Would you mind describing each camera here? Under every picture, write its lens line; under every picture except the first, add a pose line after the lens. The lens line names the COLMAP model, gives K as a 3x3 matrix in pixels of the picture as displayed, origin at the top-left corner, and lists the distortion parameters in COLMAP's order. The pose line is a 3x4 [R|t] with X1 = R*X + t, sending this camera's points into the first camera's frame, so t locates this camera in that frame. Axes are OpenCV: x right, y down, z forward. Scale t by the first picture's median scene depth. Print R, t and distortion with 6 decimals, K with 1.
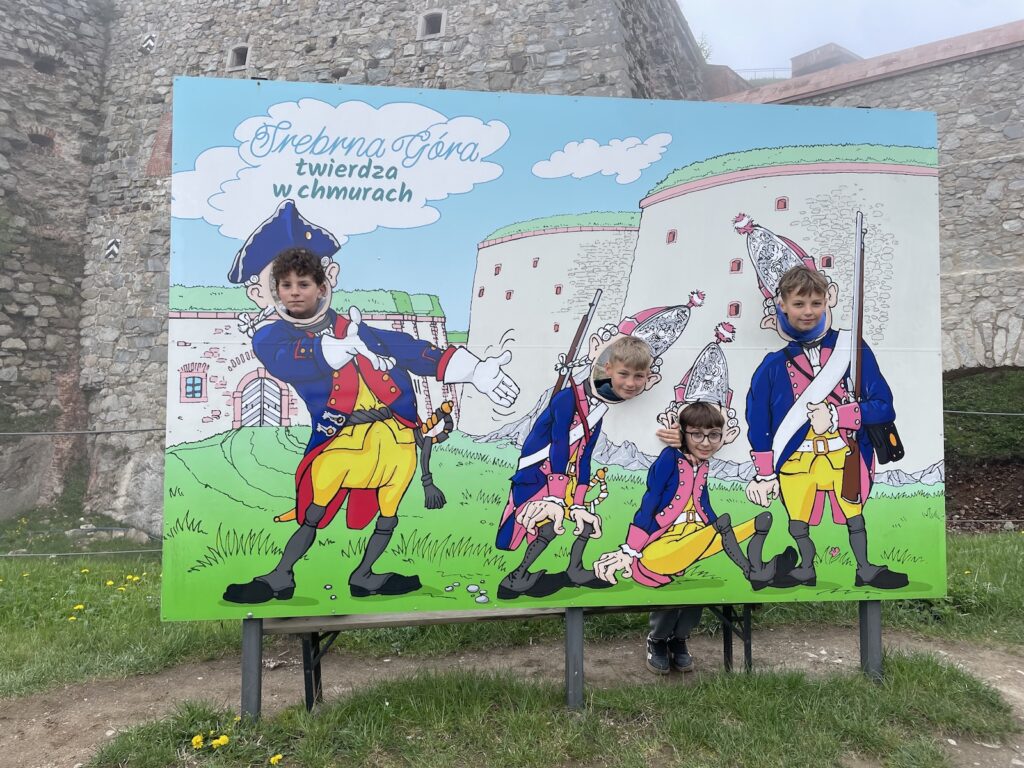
lens RADIAL K [[778.1, 0, 519.8], [0, 778.1, 385.2], [0, 0, 1]] dist [0.052733, -0.063682]
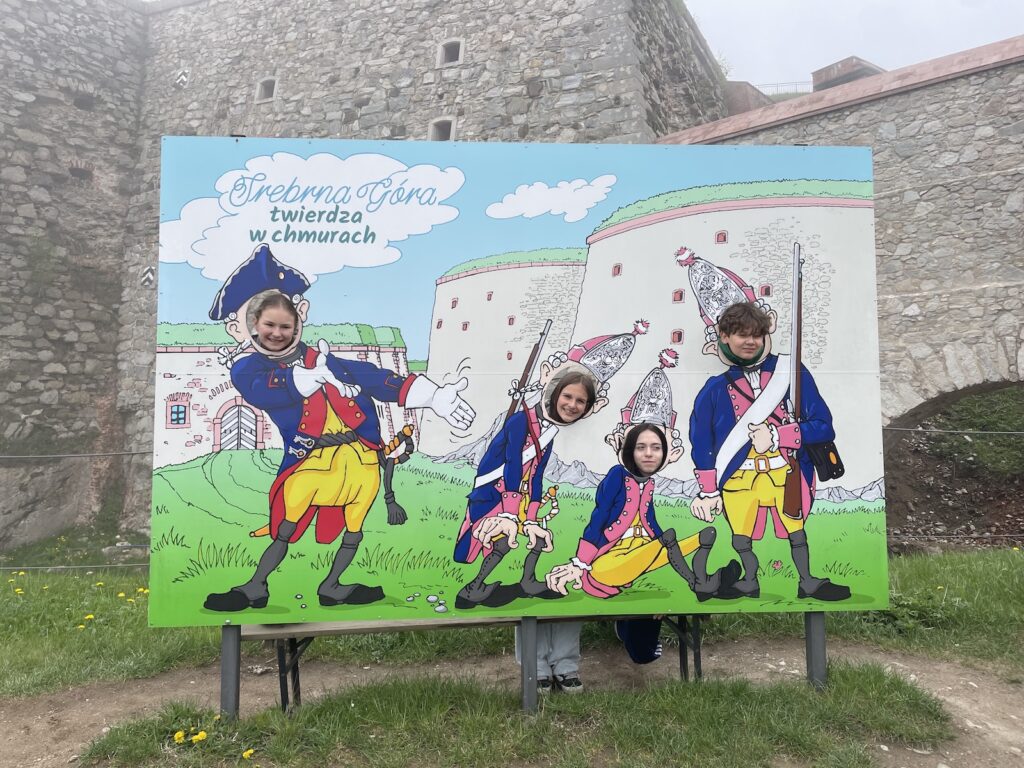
lens RADIAL K [[778.1, 0, 508.3], [0, 778.1, 384.5], [0, 0, 1]] dist [0.052733, -0.063682]
pose [[0.998542, -0.010646, -0.052926, 0.098840], [0.009418, 0.999682, -0.023405, -0.008686], [0.053158, 0.022873, 0.998324, -0.074613]]
